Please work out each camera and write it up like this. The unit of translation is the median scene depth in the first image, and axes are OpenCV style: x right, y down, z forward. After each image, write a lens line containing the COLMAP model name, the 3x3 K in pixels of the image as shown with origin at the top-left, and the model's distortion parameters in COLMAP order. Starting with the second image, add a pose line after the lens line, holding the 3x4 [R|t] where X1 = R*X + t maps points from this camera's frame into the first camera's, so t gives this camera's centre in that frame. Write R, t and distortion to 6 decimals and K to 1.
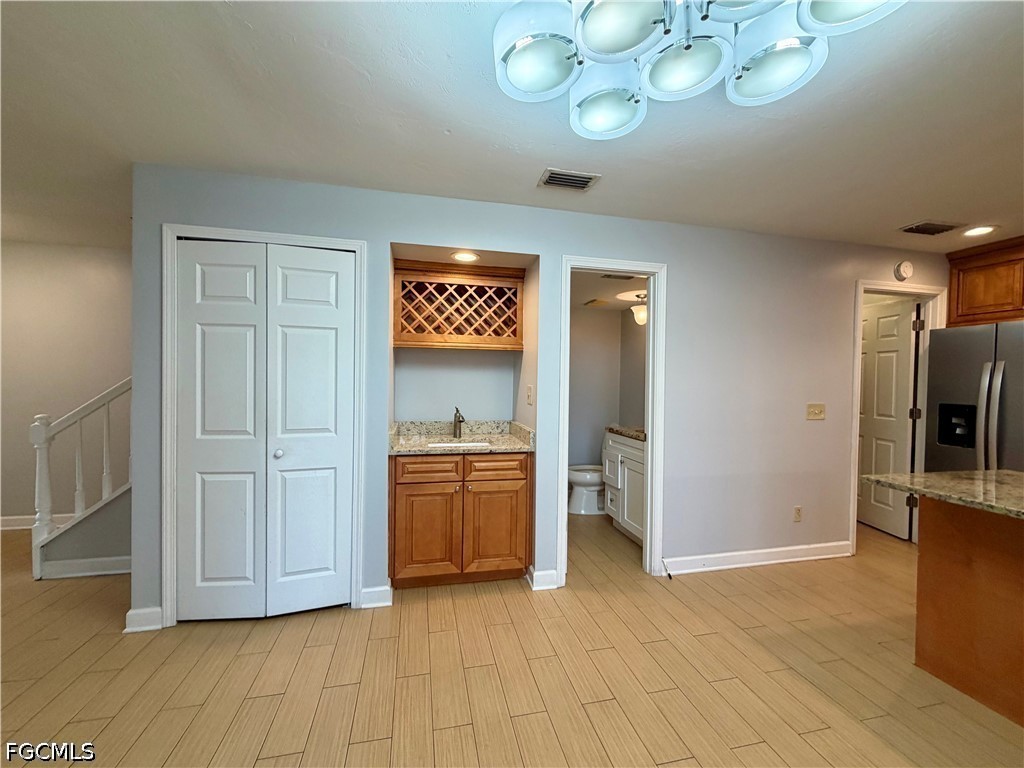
lens RADIAL K [[408.7, 0, 508.1], [0, 408.7, 384.7], [0, 0, 1]] dist [-0.000256, 0.000131]
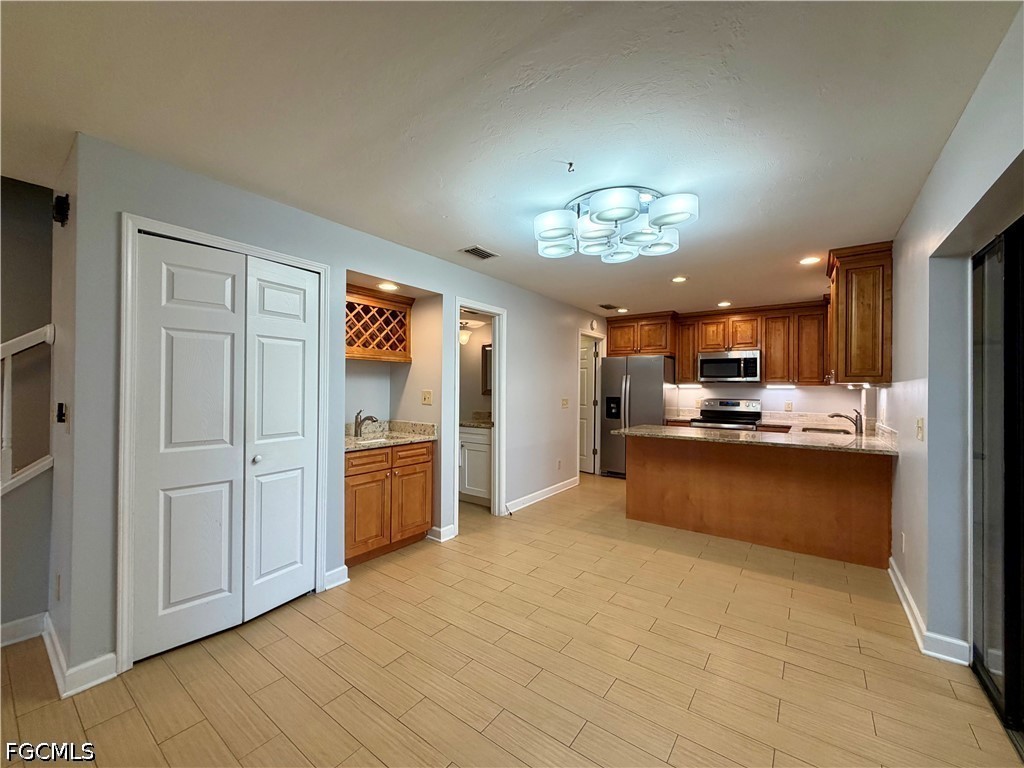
lens RADIAL K [[408.7, 0, 507.5], [0, 408.7, 385.0], [0, 0, 1]] dist [-0.000256, 0.000131]
pose [[0.759089, -0.005869, 0.650960, -0.624676], [0.013270, 0.999891, -0.006460, -0.002970], [-0.650851, 0.013542, 0.759084, -0.164231]]
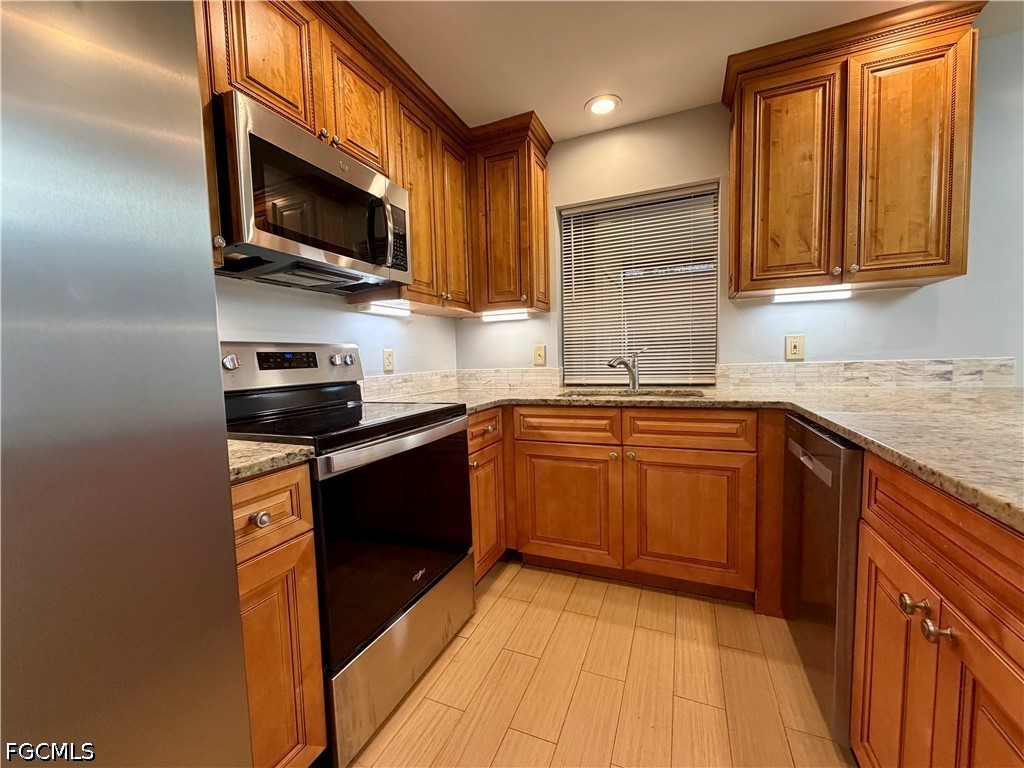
lens RADIAL K [[408.7, 0, 508.0], [0, 408.7, 384.1], [0, 0, 1]] dist [-0.000256, 0.000131]
pose [[-0.809608, -0.035244, 0.585912, 1.059886], [0.022207, 0.995642, 0.090575, 0.085586], [-0.586551, 0.086341, -0.805297, 1.003014]]
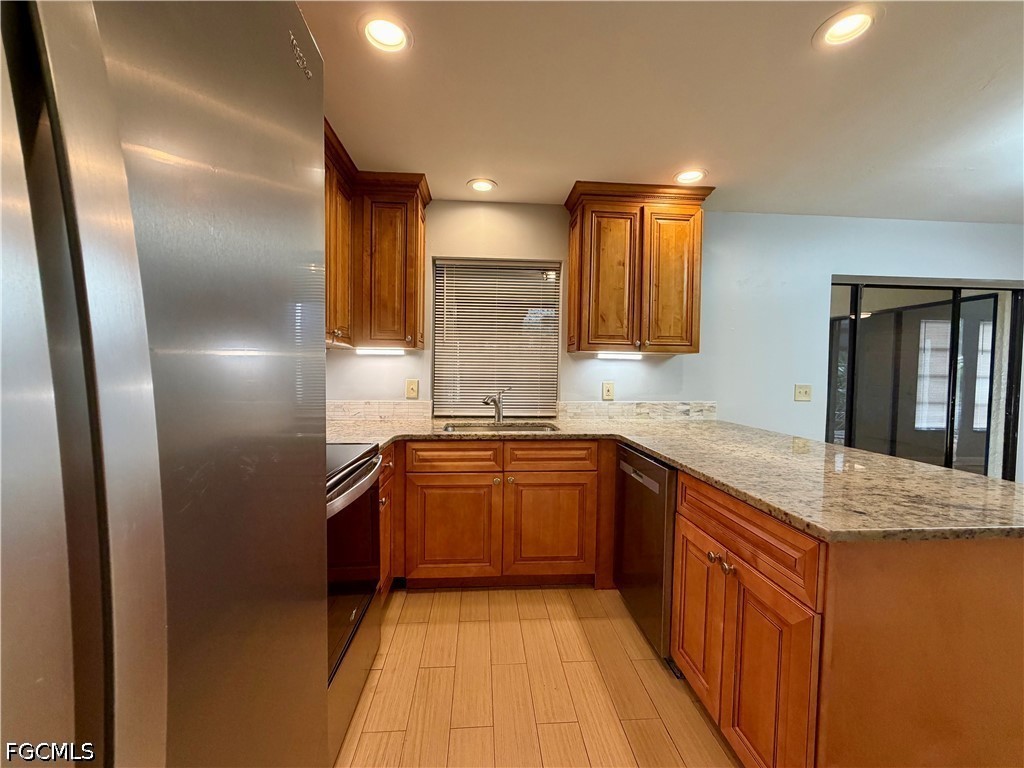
lens RADIAL K [[408.7, 0, 508.1], [0, 408.7, 384.2], [0, 0, 1]] dist [-0.000256, 0.000131]
pose [[-0.987644, -0.037368, 0.152194, 1.174923], [-0.030091, 0.998304, 0.049842, 0.034611], [-0.153799, 0.044646, -0.987093, 1.159429]]
